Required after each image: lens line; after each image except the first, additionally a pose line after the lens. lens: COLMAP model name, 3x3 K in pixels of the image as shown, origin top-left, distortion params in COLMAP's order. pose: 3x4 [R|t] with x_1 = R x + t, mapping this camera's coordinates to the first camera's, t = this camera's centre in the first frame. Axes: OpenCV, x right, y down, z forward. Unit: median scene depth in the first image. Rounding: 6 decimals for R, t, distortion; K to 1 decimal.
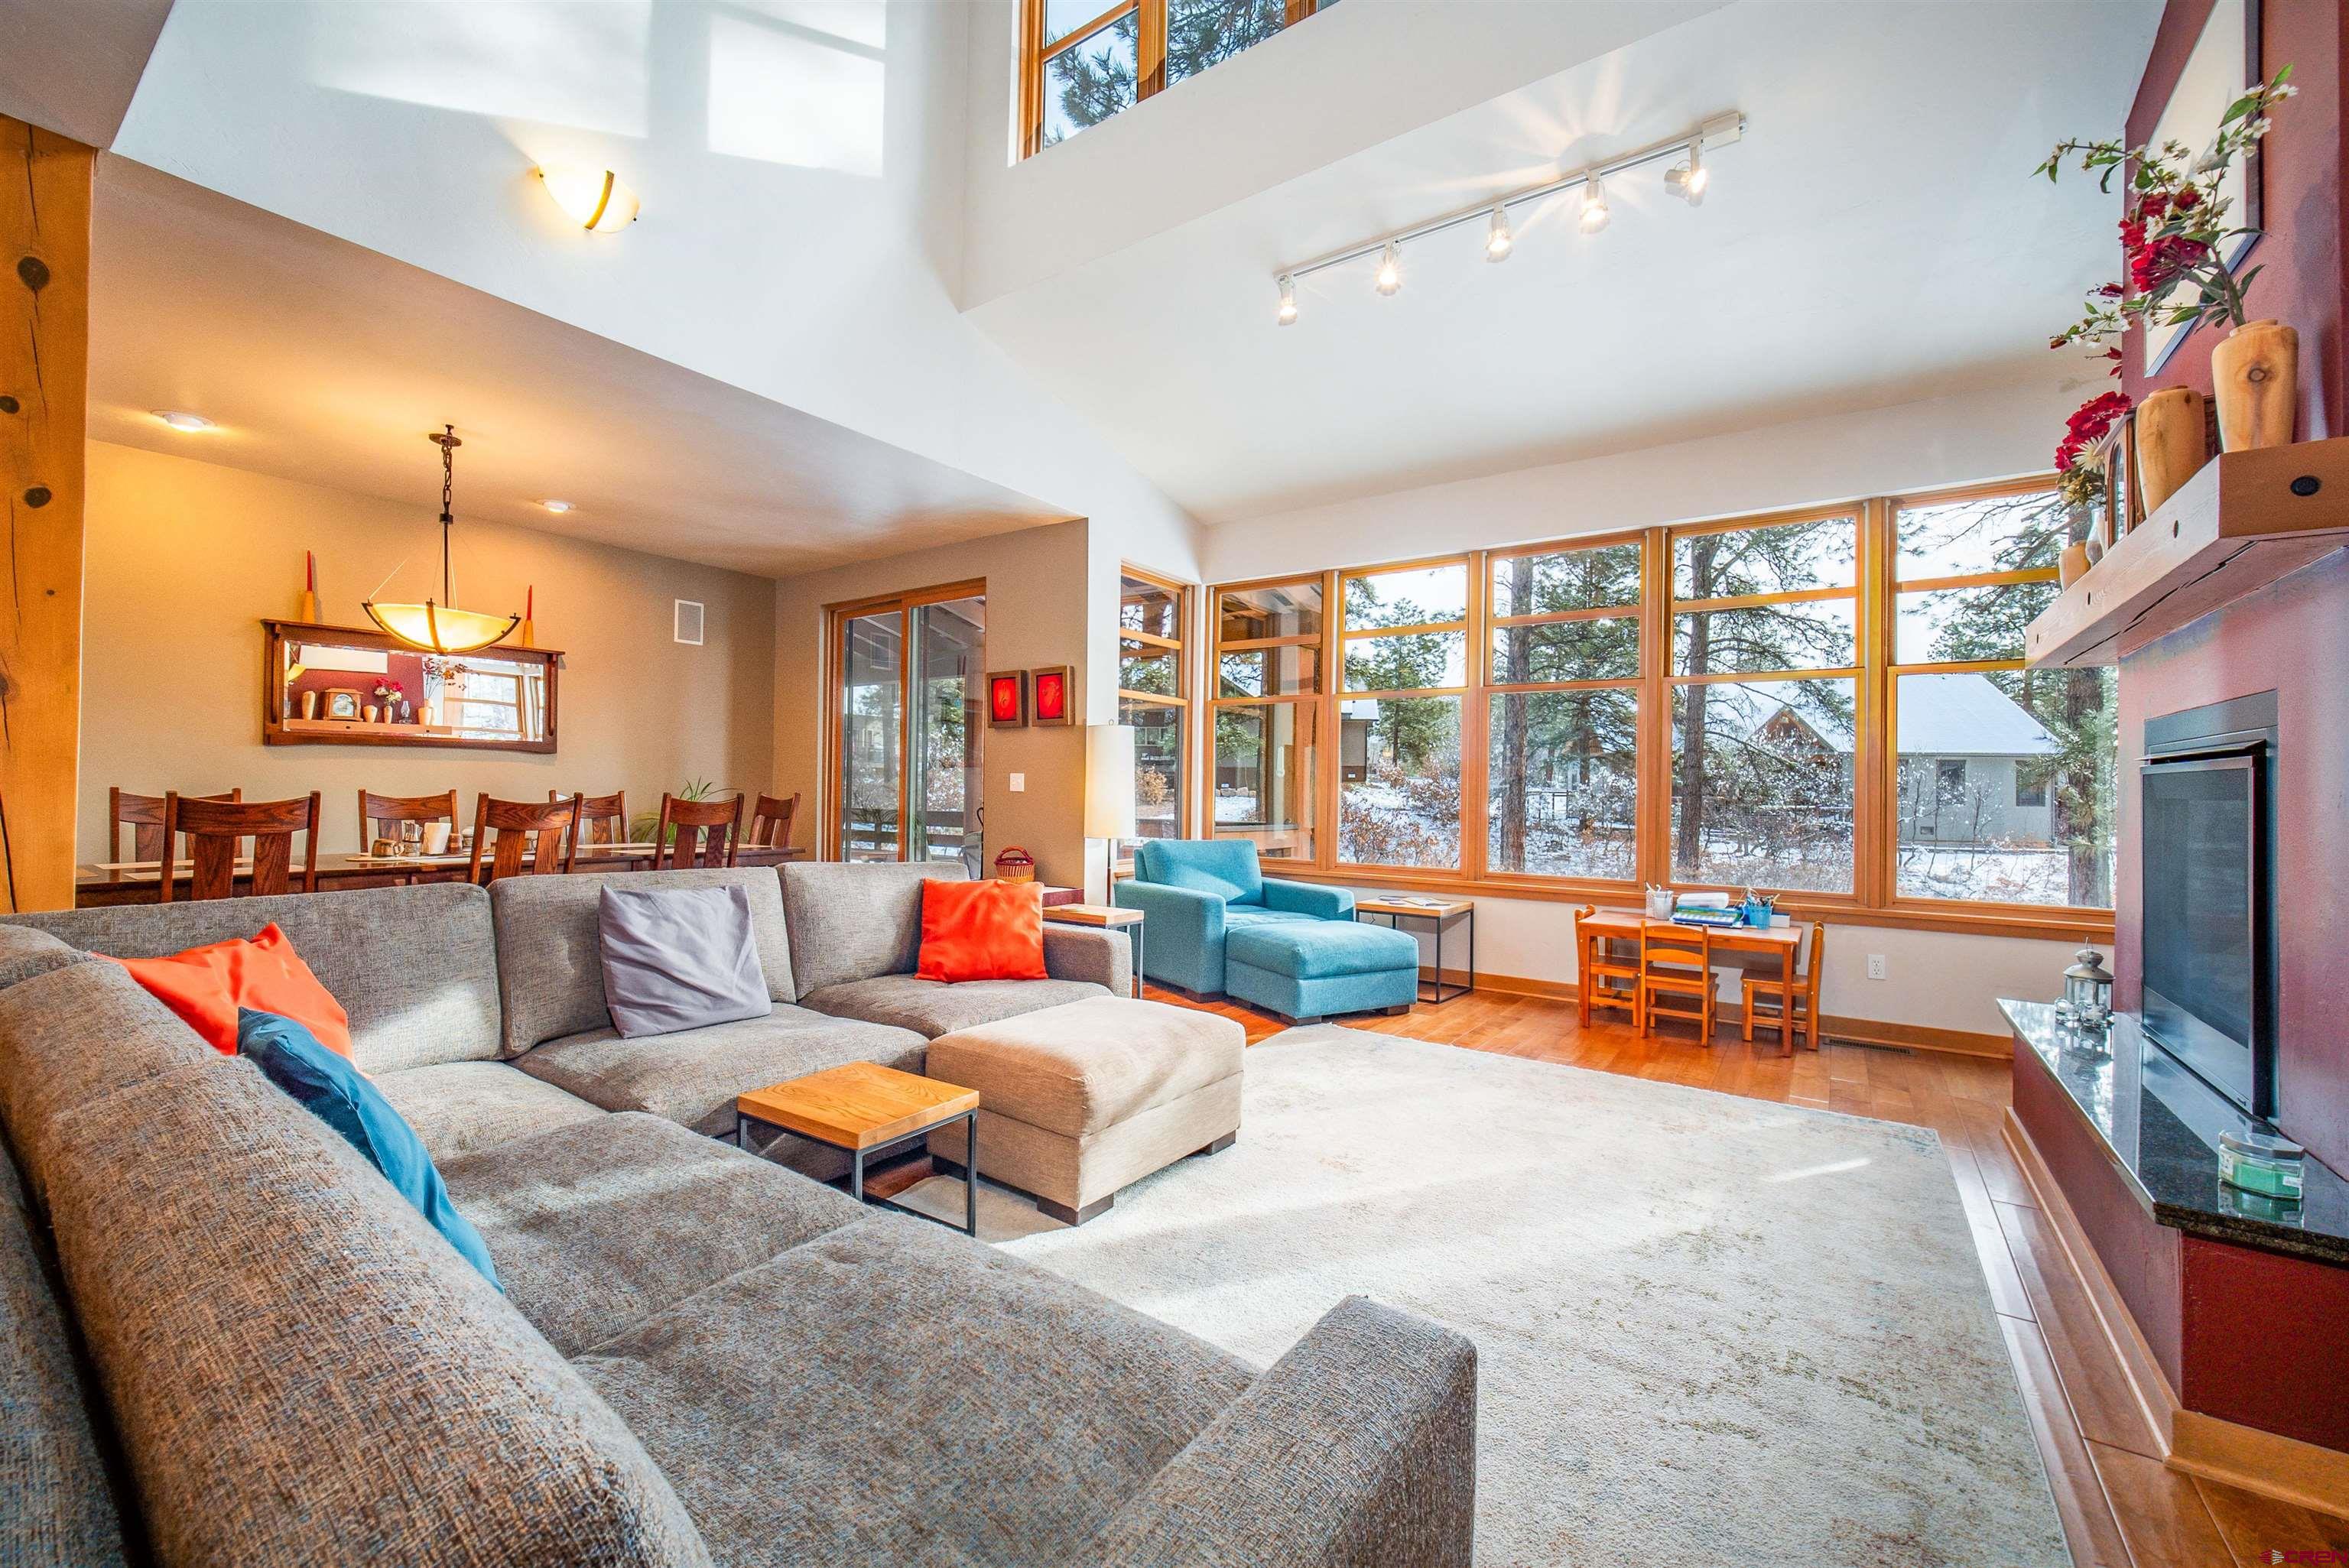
lens RADIAL K [[938.6, 0, 1170.0], [0, 938.6, 781.0], [0, 0, 1]] dist [-0.000714, -0.000126]
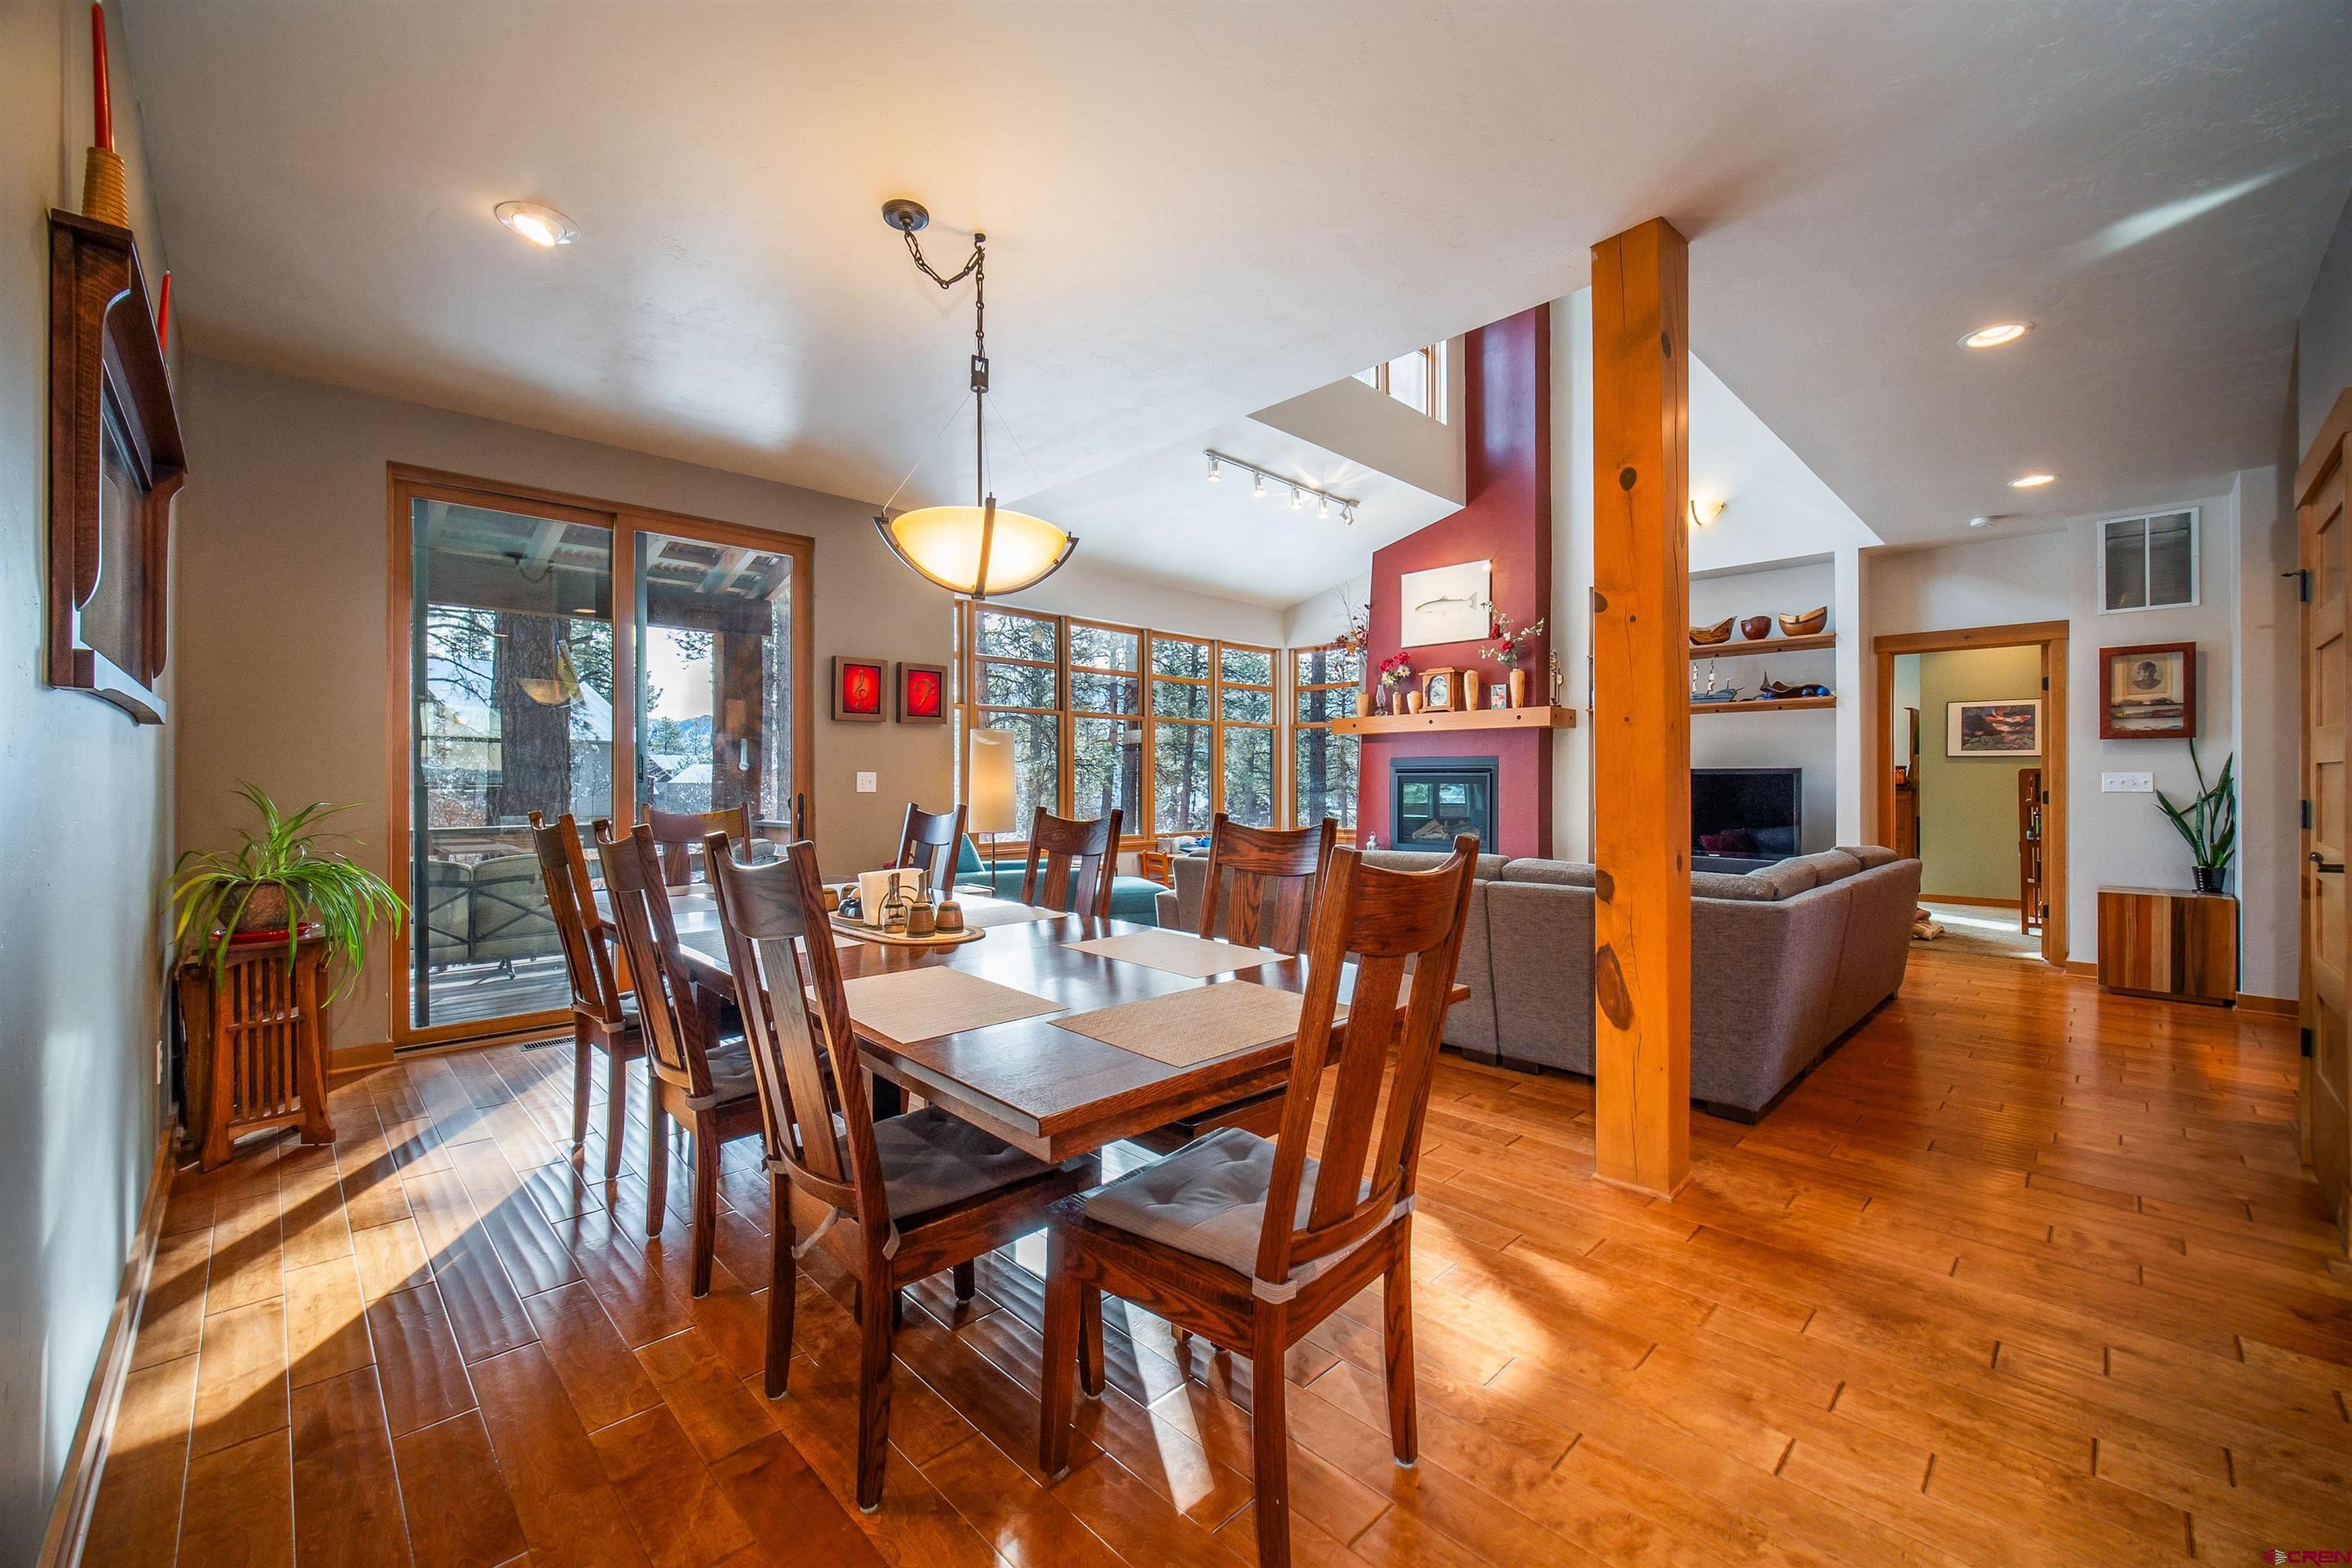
lens RADIAL K [[939.9, 0, 1171.5], [0, 939.9, 781.0], [0, 0, 1]] dist [-0.000714, -0.000126]
pose [[0.179557, -0.014198, 0.983645, -1.169217], [-0.006954, 0.999853, 0.015702, -0.018442], [-0.983723, -0.009659, 0.179432, 0.642458]]
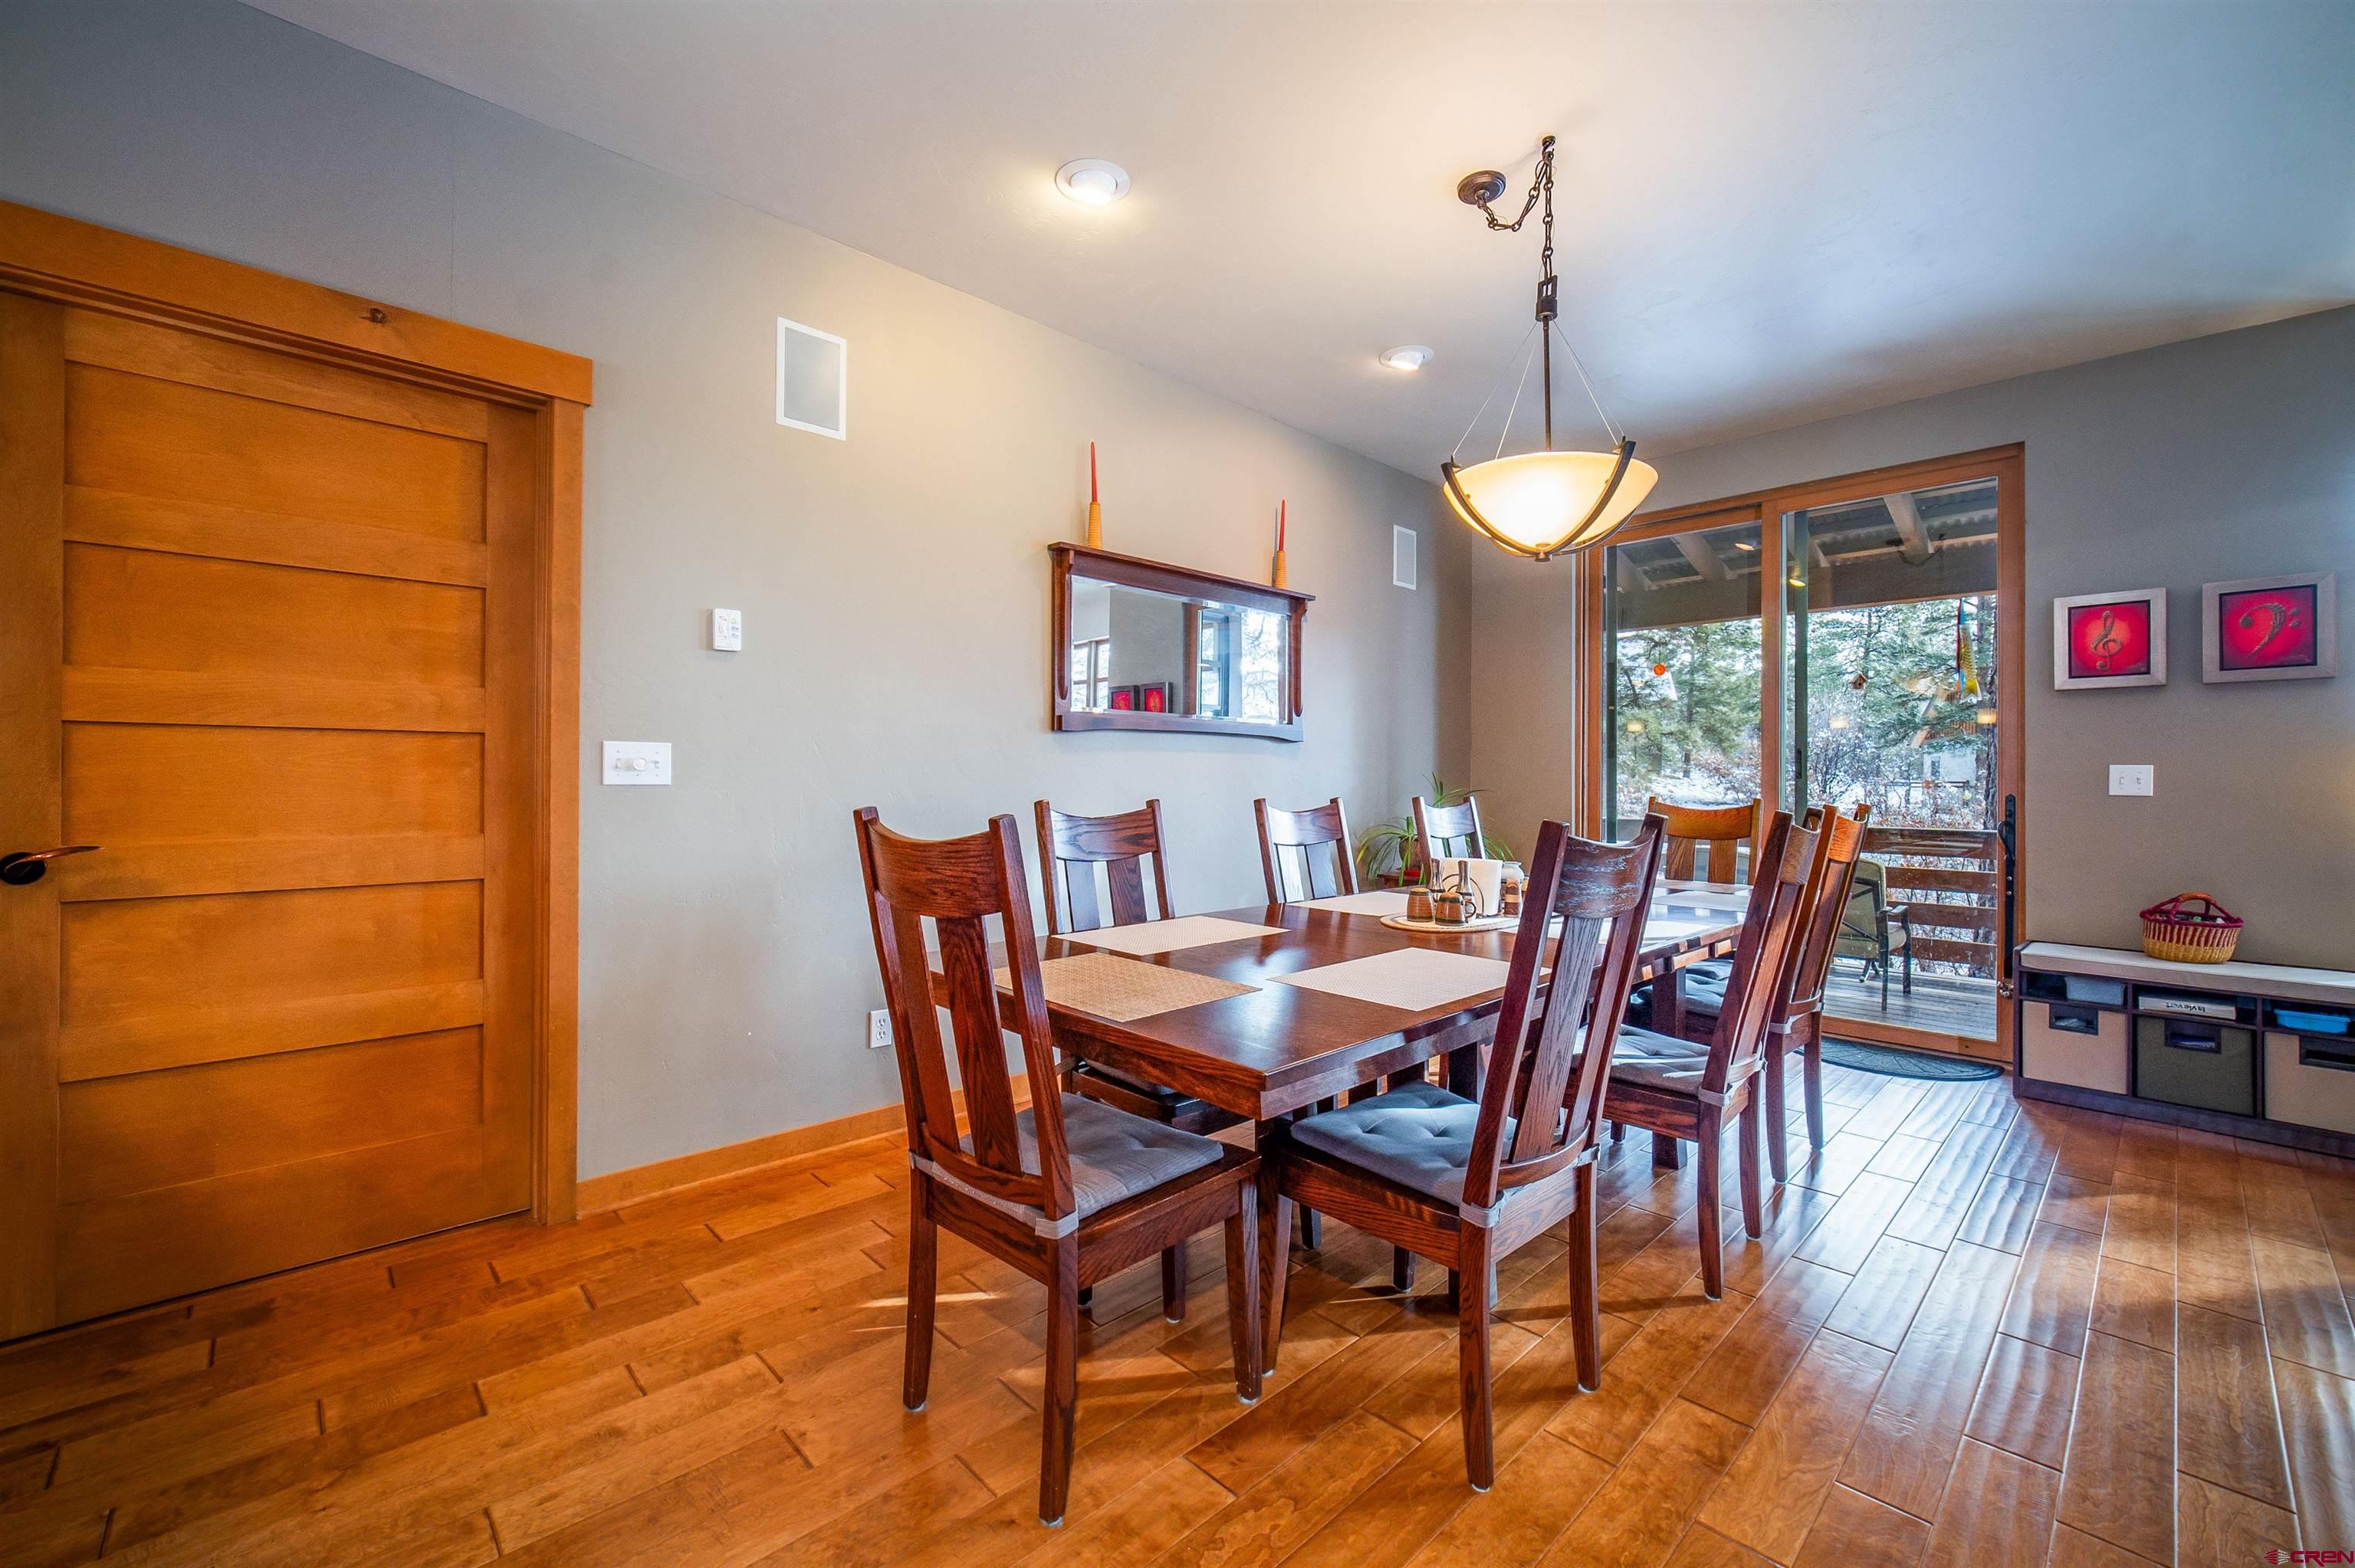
lens RADIAL K [[959.4, 0, 1177.5], [0, 959.4, 784.0], [0, 0, 1]] dist [0.001260, 0.000043]
pose [[0.982573, -0.006679, -0.185759, -0.749588], [0.008432, 0.999927, 0.008652, -0.007175], [0.185688, -0.010067, 0.982557, 0.344138]]
